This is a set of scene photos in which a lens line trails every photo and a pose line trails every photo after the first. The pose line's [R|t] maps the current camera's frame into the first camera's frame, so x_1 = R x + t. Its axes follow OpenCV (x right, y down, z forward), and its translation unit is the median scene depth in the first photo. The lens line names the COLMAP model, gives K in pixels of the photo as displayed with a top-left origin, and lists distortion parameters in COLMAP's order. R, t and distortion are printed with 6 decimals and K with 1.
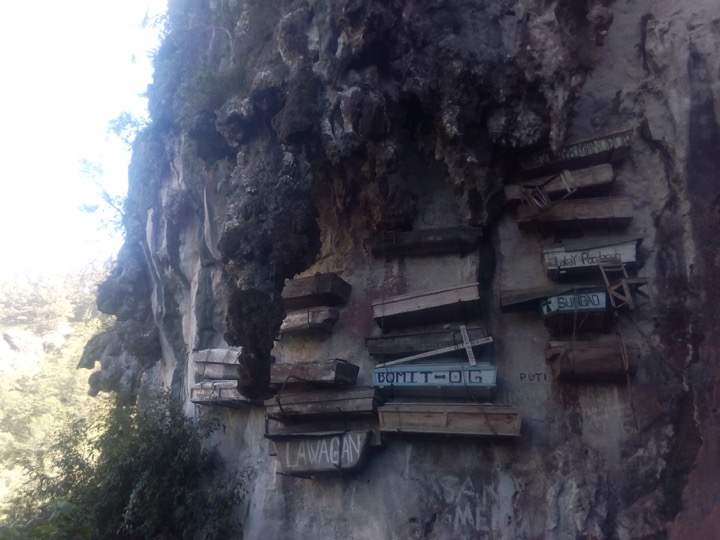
lens RADIAL K [[537.5, 0, 361.8], [0, 537.5, 268.9], [0, 0, 1]] dist [0.066858, -0.106296]
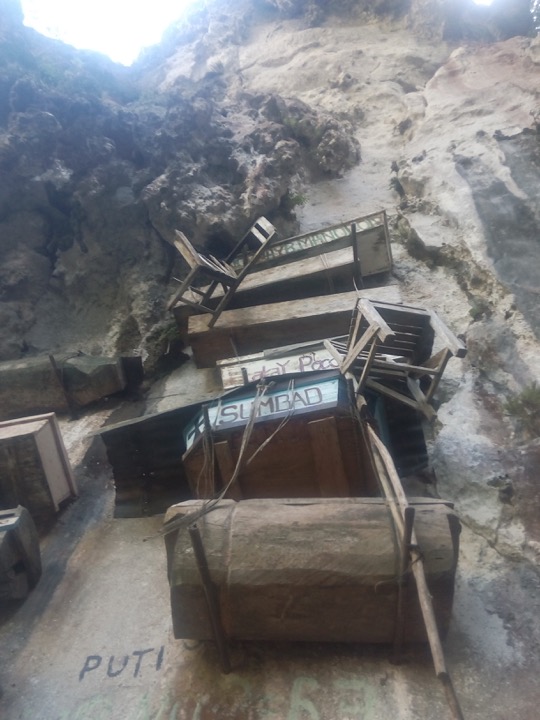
lens RADIAL K [[537.5, 0, 270.0], [0, 537.5, 357.3], [0, 0, 1]] dist [0.066858, -0.106296]
pose [[0.996835, 0.069392, 0.038787, 0.369700], [-0.026010, 0.745751, -0.665717, 0.265054], [-0.075120, 0.662601, 0.745195, 0.686693]]
